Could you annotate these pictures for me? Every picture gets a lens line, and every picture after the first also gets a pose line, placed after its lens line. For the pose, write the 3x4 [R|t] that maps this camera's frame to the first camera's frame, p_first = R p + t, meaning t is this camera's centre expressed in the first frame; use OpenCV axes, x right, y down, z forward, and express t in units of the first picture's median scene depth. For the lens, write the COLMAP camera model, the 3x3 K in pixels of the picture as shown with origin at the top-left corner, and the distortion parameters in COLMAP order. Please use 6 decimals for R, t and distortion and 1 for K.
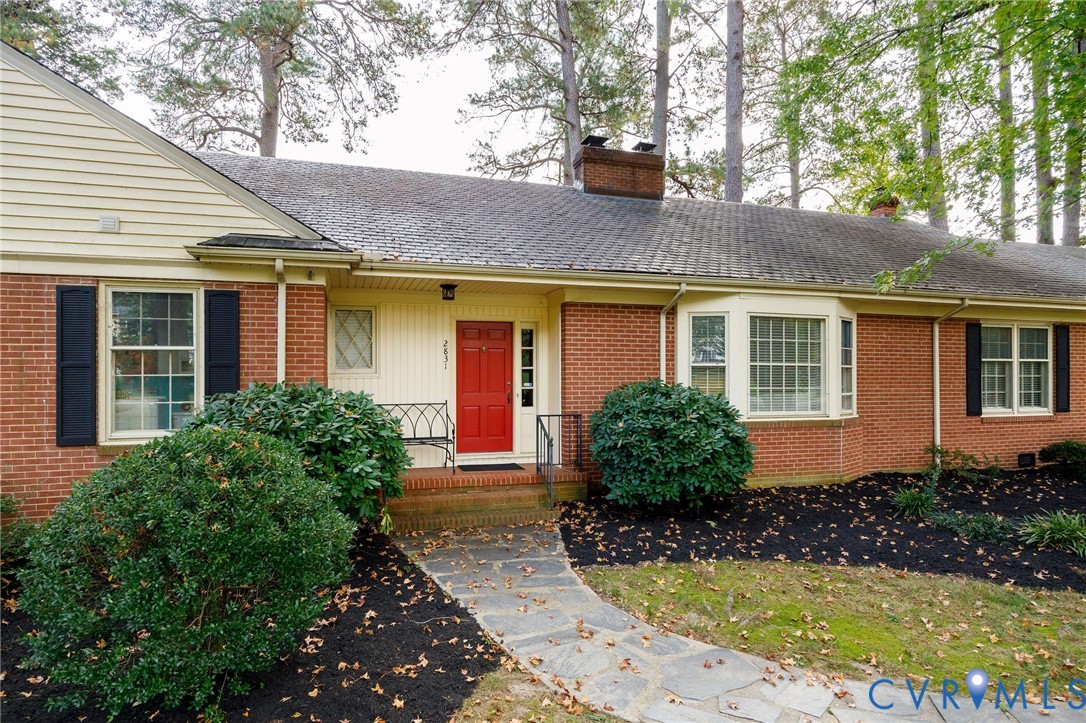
lens RADIAL K [[585.7, 0, 543.0], [0, 585.7, 361.5], [0, 0, 1]] dist [-0.002790, -0.000082]
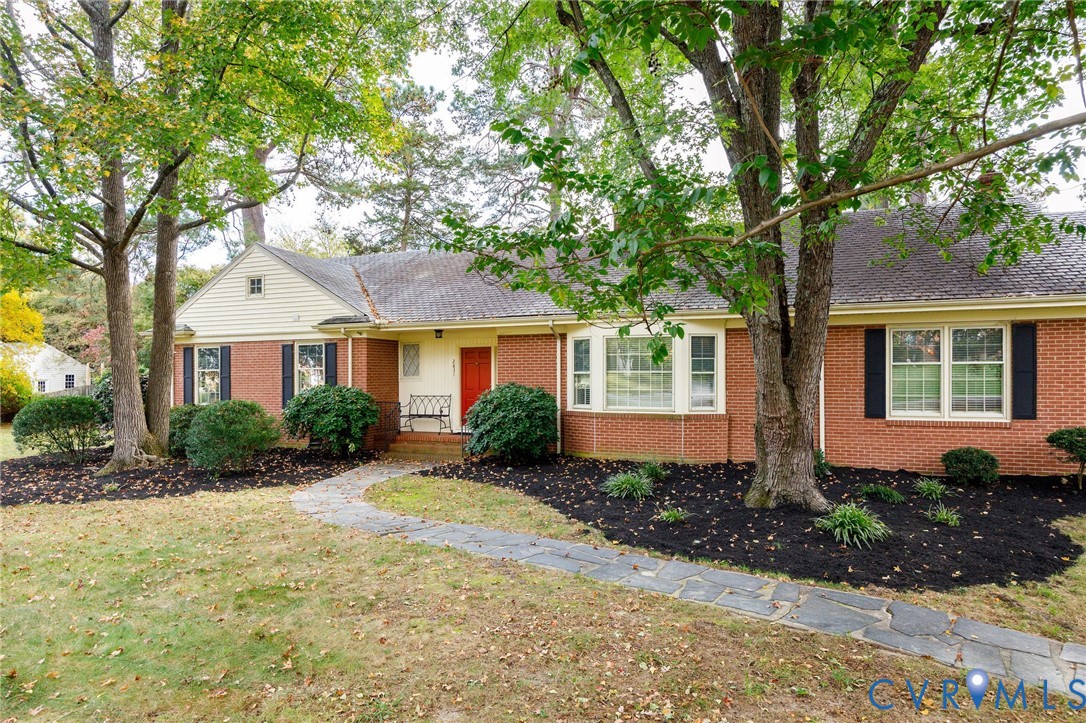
lens RADIAL K [[650.9, 0, 579.5], [0, 650.9, 357.0], [0, 0, 1]] dist [-0.005403, -0.000369]
pose [[0.796964, -0.018814, -0.603734, 1.257530], [0.020671, 0.999779, -0.003869, -0.027792], [0.603674, -0.009396, 0.797176, -0.297769]]
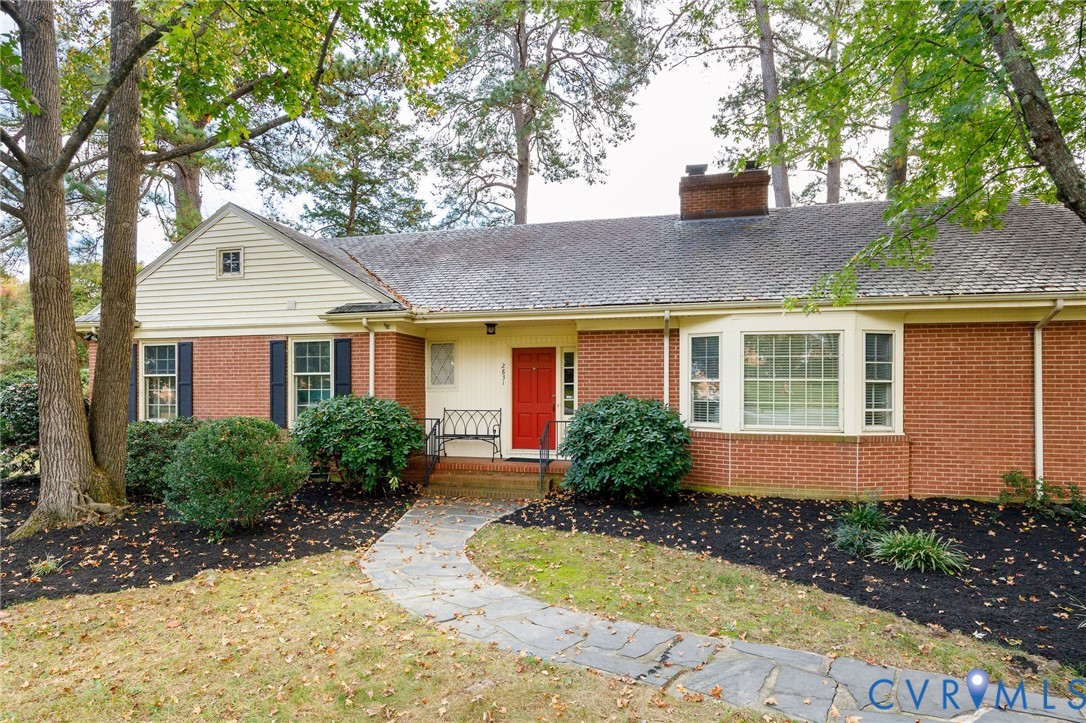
lens RADIAL K [[613.9, 0, 541.3], [0, 613.9, 372.3], [0, 0, 1]] dist [-0.005906, -0.000407]
pose [[0.860902, -0.010955, -0.508653, 0.605269], [0.011942, 0.999928, -0.001323, -0.012550], [0.508631, -0.004935, 0.860971, -0.155078]]
